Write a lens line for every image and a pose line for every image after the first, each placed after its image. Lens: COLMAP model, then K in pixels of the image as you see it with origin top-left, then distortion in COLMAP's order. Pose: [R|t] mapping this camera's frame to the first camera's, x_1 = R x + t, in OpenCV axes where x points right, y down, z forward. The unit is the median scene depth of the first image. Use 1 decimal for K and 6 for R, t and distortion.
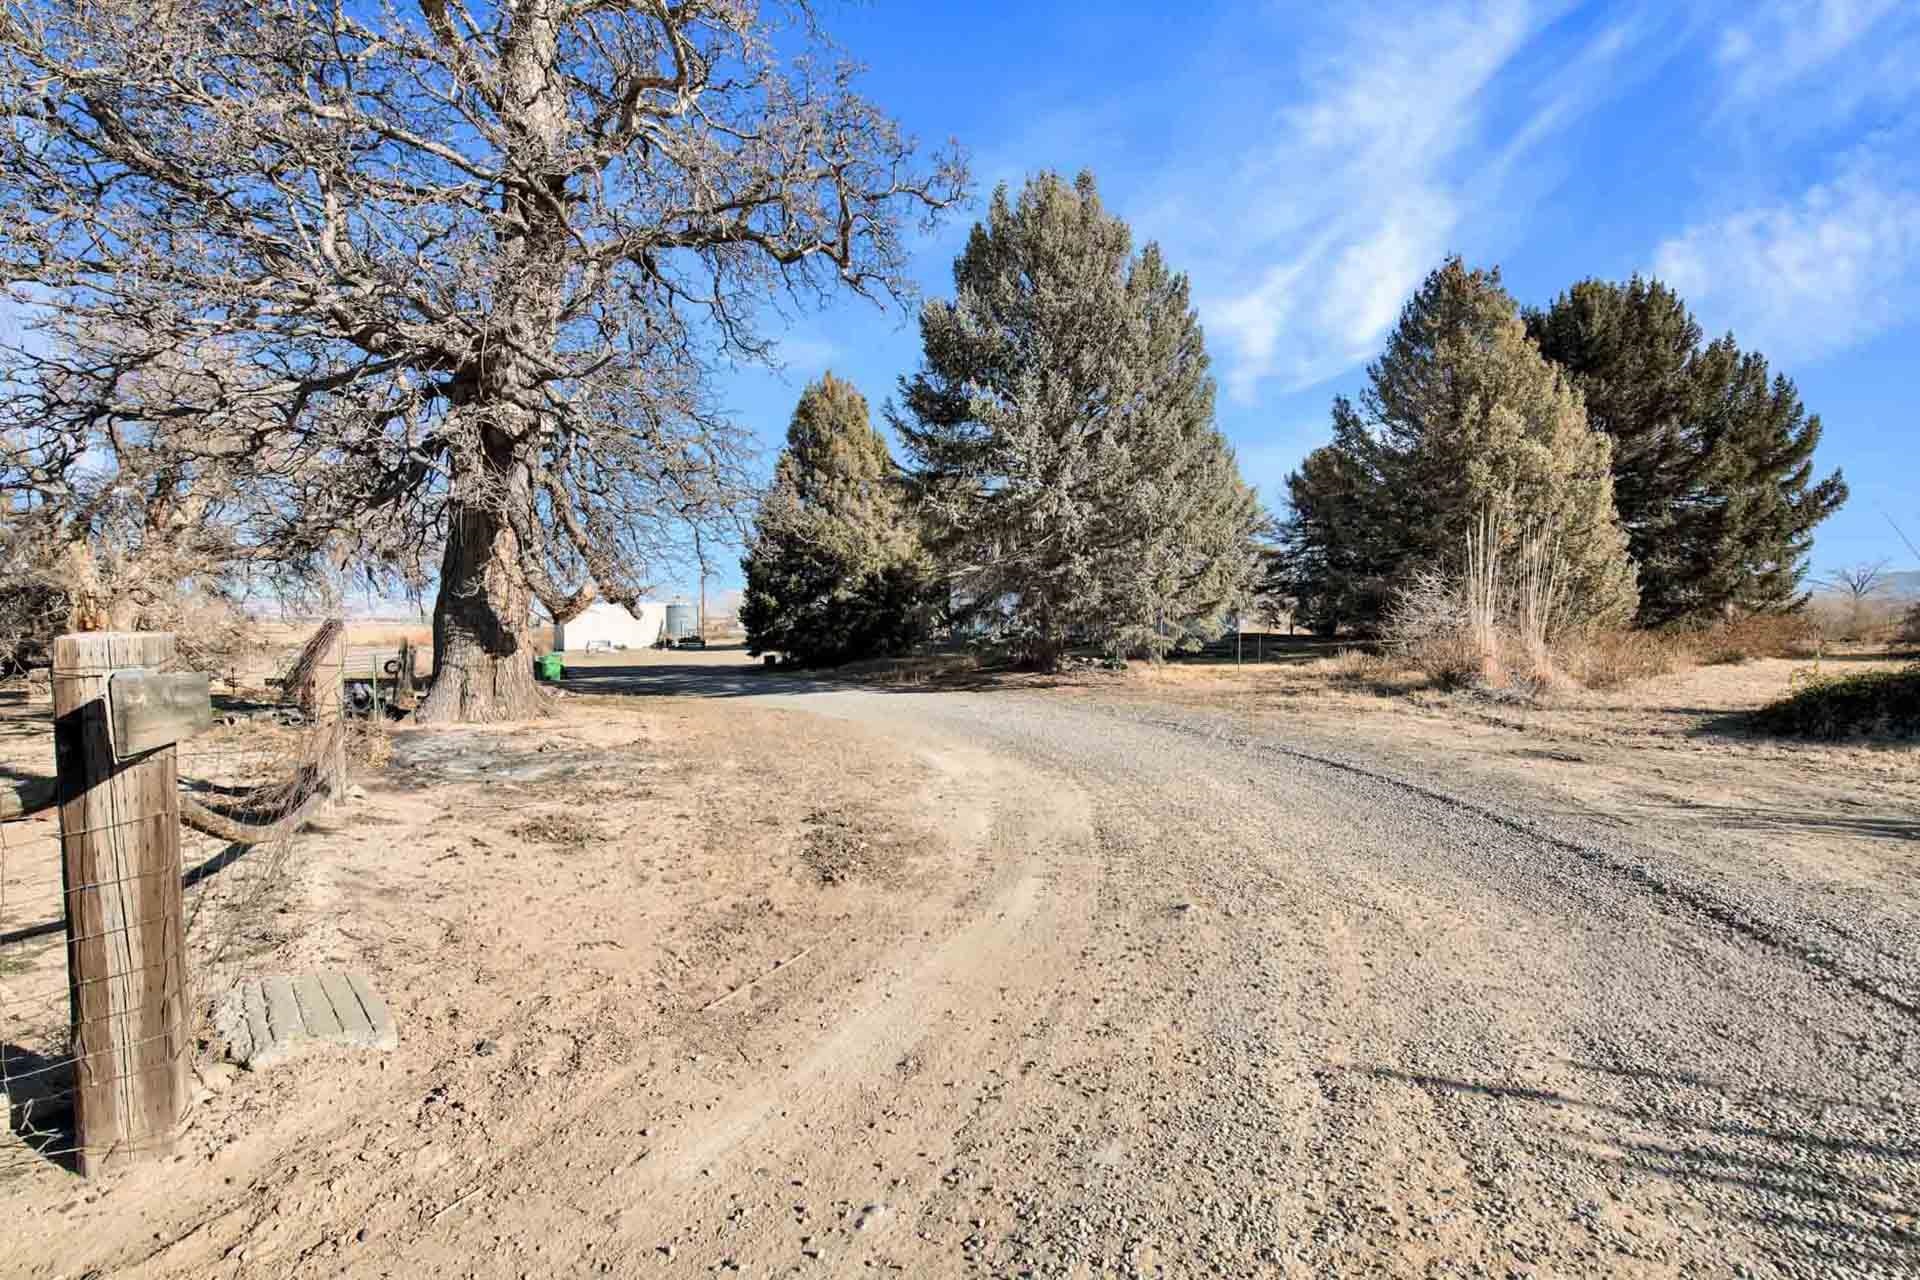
lens RADIAL K [[787.0, 0, 979.0], [0, 787.0, 634.7], [0, 0, 1]] dist [-0.004113, -0.000038]
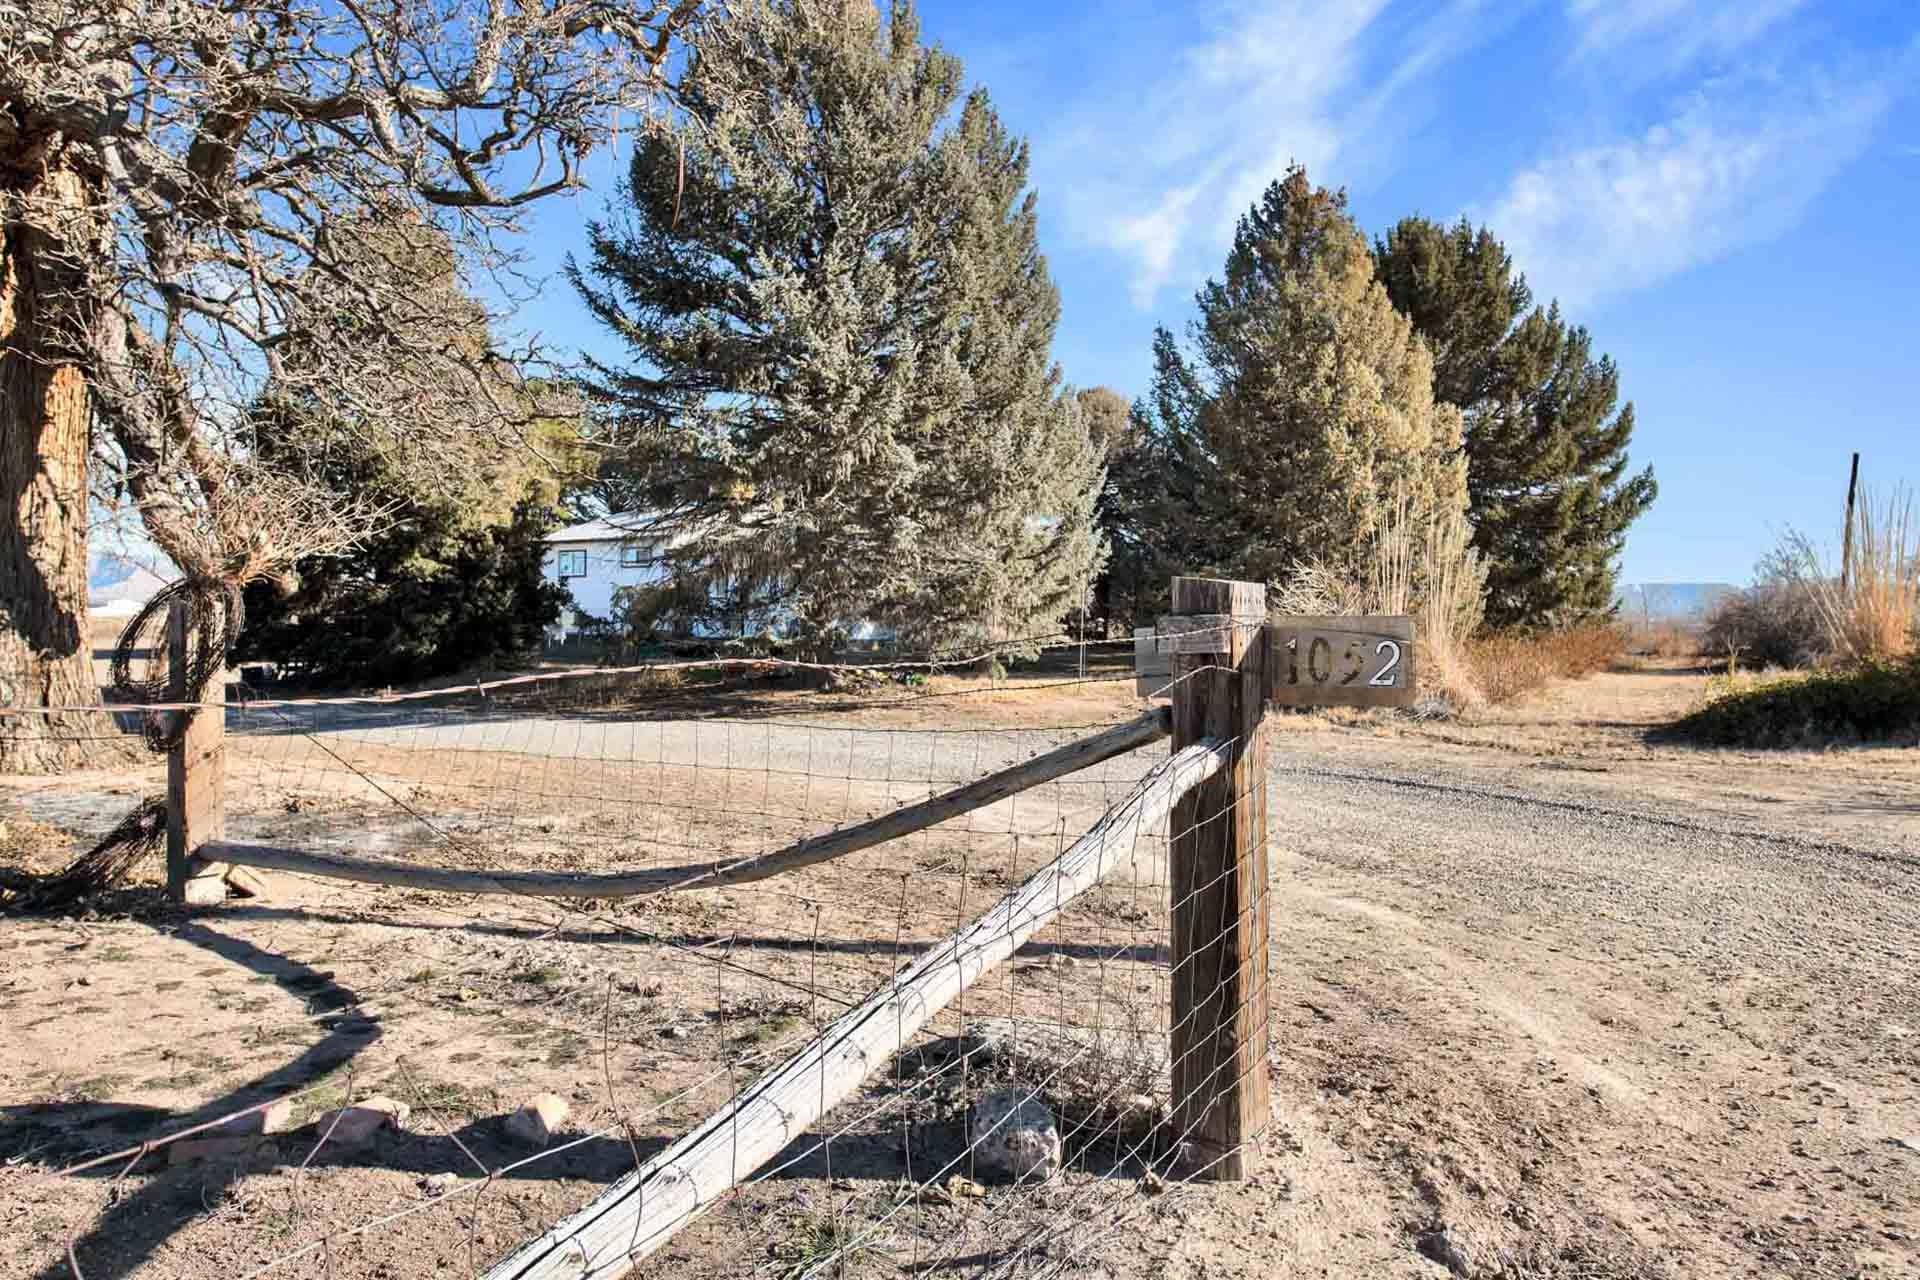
lens RADIAL K [[1214.8, 0, 959.8], [0, 1214.8, 632.4], [0, 0, 1]] dist [0.023802, 0.001625]
pose [[0.926898, 0.014073, 0.375050, -0.185296], [-0.010938, 0.999885, -0.010485, 0.007435], [-0.375155, 0.005616, 0.926945, -0.017432]]
